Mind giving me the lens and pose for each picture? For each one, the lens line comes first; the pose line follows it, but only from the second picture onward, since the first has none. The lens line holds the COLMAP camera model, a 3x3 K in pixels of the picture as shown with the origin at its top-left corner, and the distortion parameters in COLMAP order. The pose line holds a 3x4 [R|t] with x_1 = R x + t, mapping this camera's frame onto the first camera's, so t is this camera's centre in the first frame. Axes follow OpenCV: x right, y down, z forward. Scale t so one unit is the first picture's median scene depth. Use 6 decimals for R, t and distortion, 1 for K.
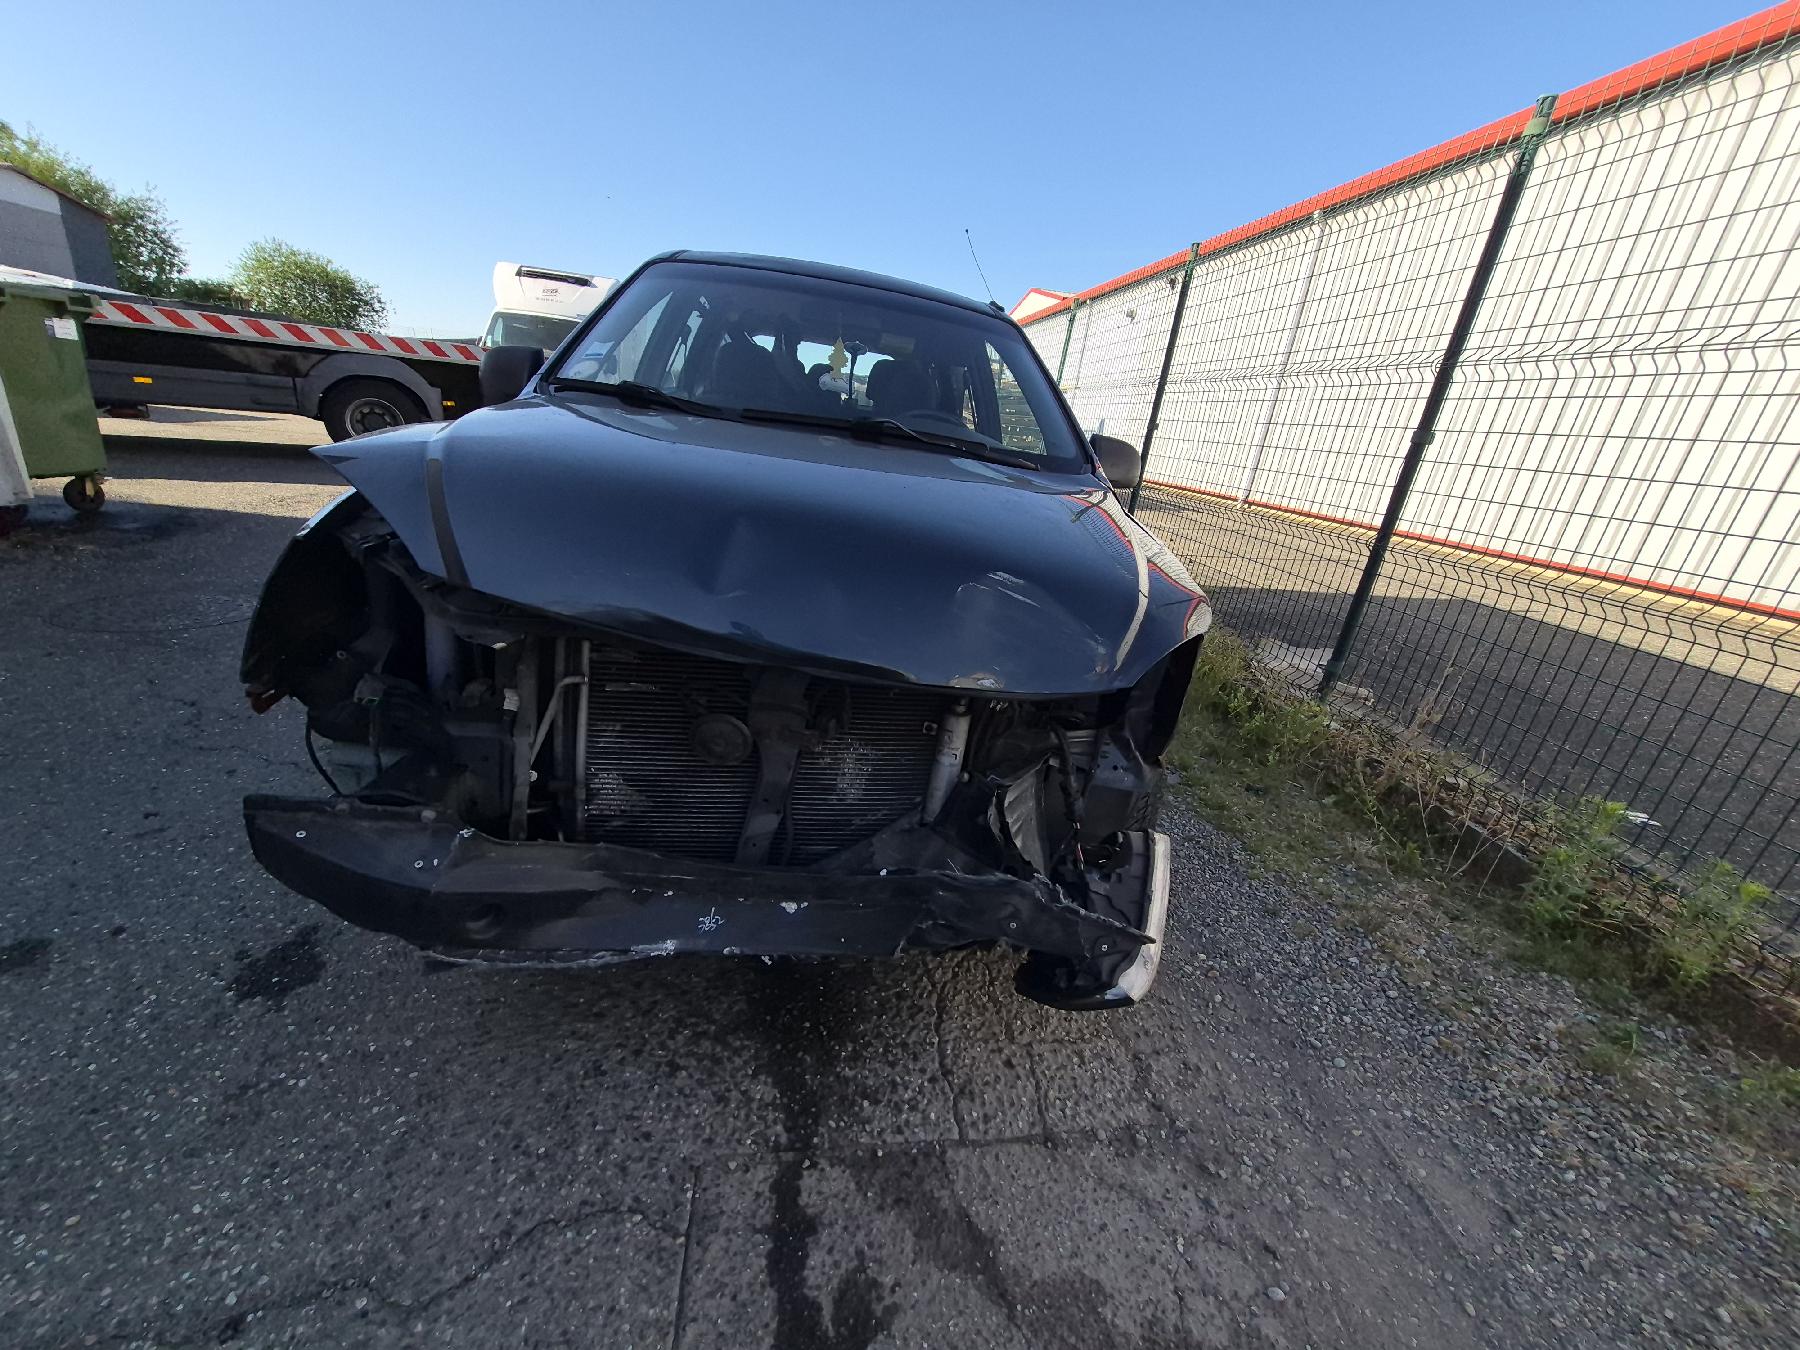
lens RADIAL K [[705.1, 0, 894.0], [0, 705.1, 681.0], [0, 0, 1]] dist [0.017672, -0.010729]
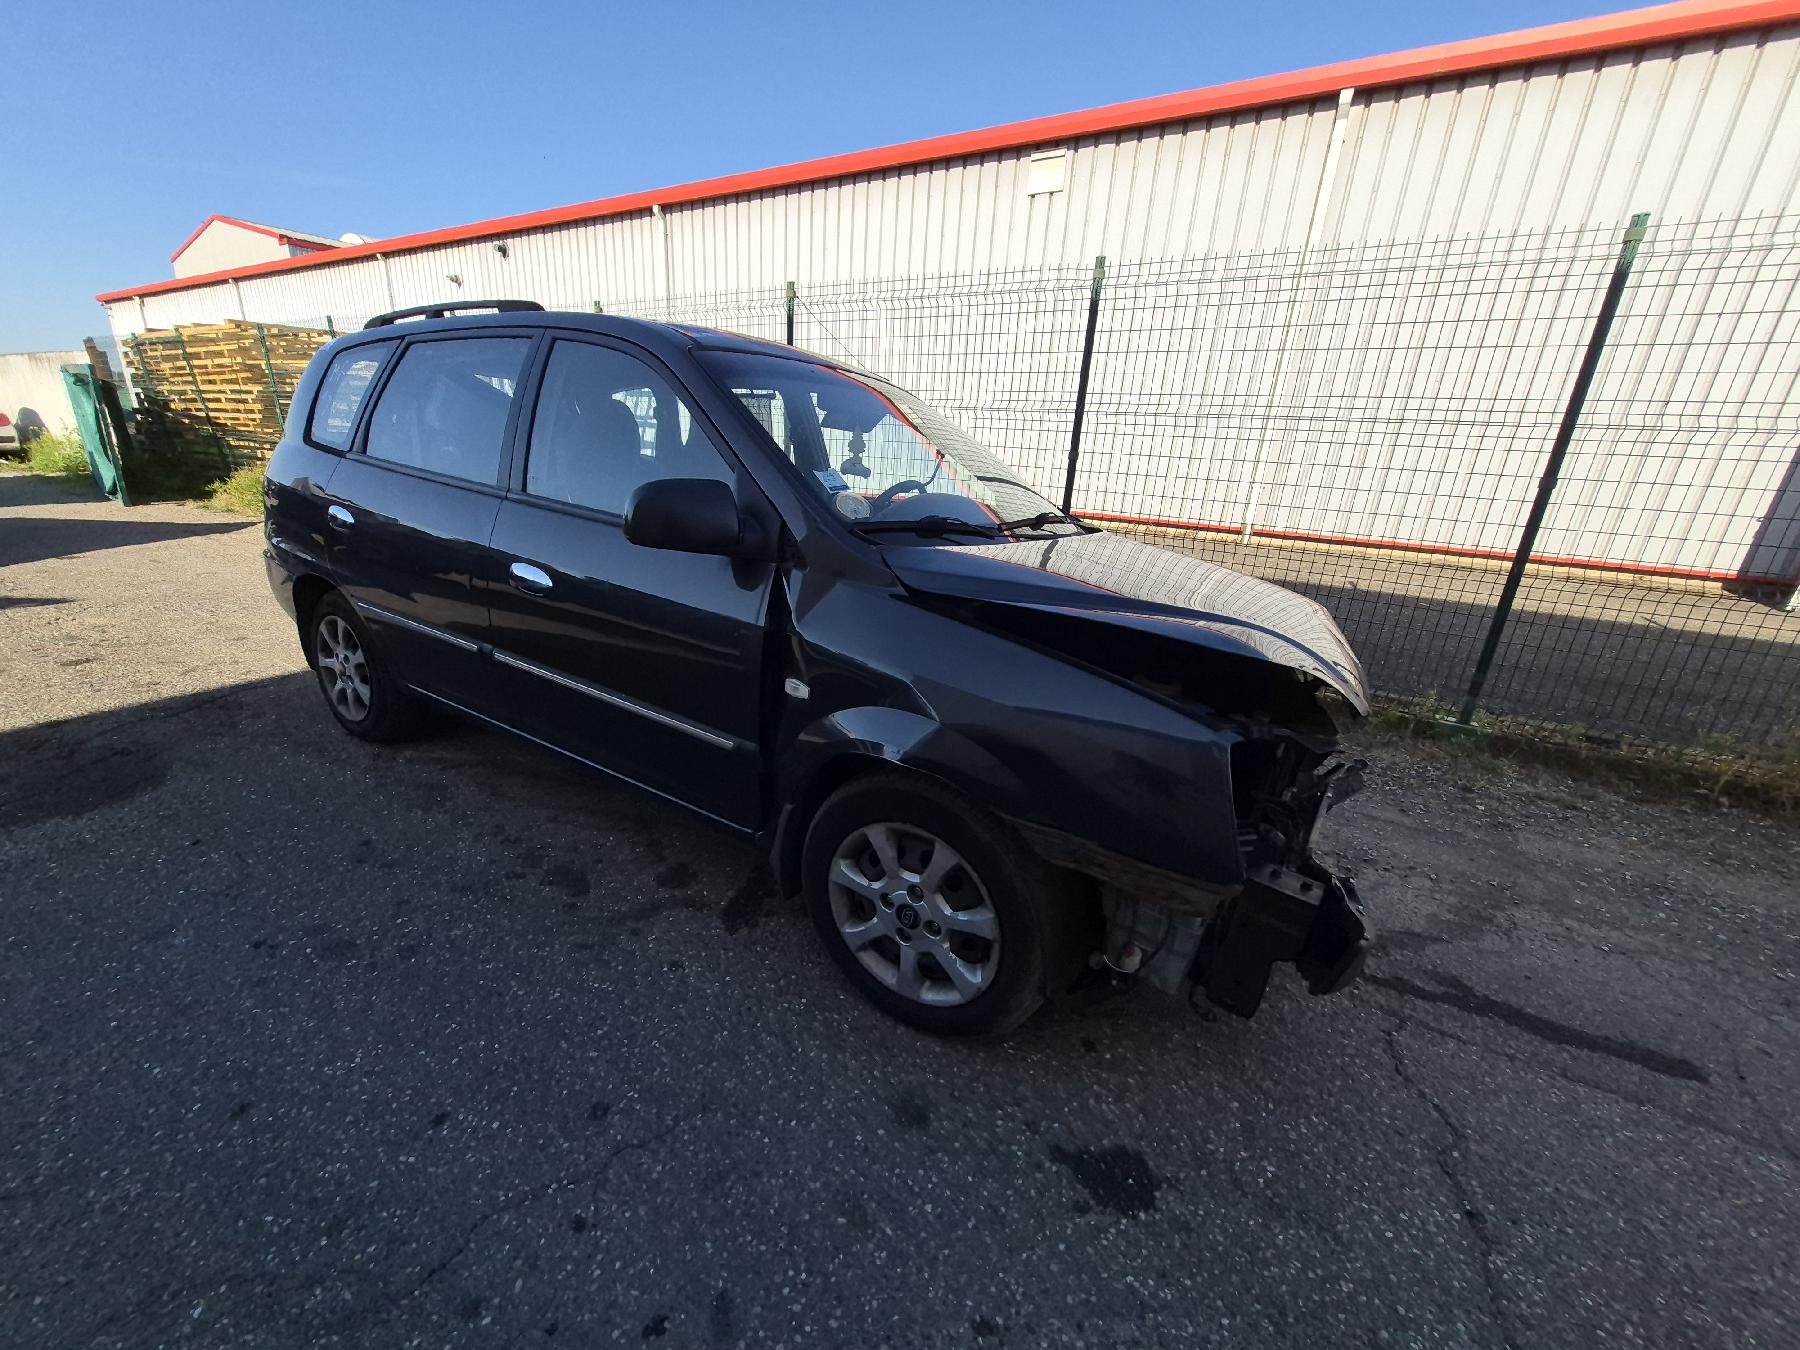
lens RADIAL K [[714.7, 0, 894.1], [0, 714.7, 675.5], [0, 0, 1]] dist [-0.000522, -0.000468]
pose [[0.619912, -0.323105, 0.715061, -1.670720], [0.290307, 0.941065, 0.173549, -0.560581], [-0.728993, 0.100003, 0.677177, 0.520375]]
